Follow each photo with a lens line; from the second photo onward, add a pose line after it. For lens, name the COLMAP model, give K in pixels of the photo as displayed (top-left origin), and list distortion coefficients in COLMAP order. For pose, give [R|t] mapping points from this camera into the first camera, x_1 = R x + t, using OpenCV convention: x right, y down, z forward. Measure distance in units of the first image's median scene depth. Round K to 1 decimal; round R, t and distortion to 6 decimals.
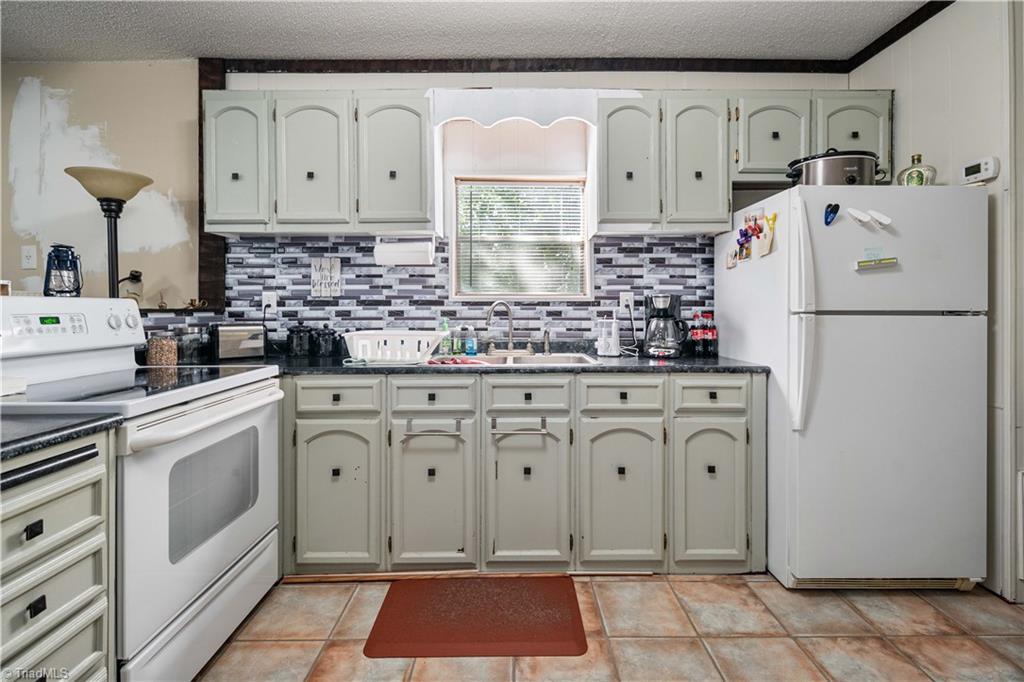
lens RADIAL K [[459.8, 0, 515.8], [0, 459.8, 309.2], [0, 0, 1]] dist [0.003246, -0.002482]
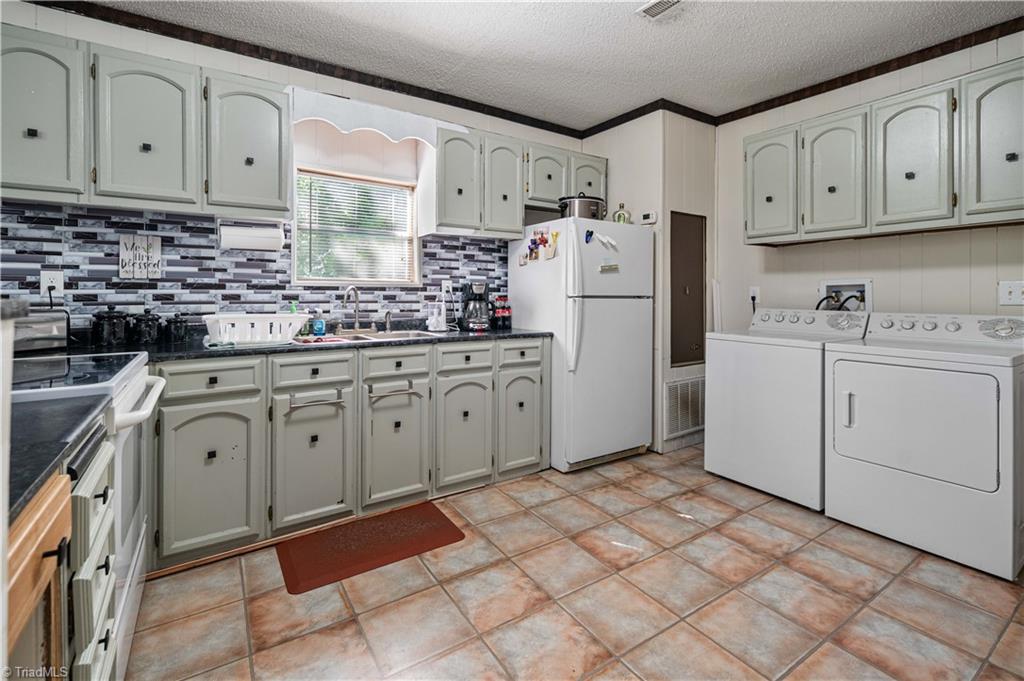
lens RADIAL K [[459.8, 0, 513.1], [0, 459.8, 294.6], [0, 0, 1]] dist [0.003246, -0.002482]
pose [[0.839371, 0.003395, 0.543549, -0.383560], [-0.005457, 0.999983, 0.002181, -0.002193], [-0.543532, -0.004797, 0.839375, -0.203335]]
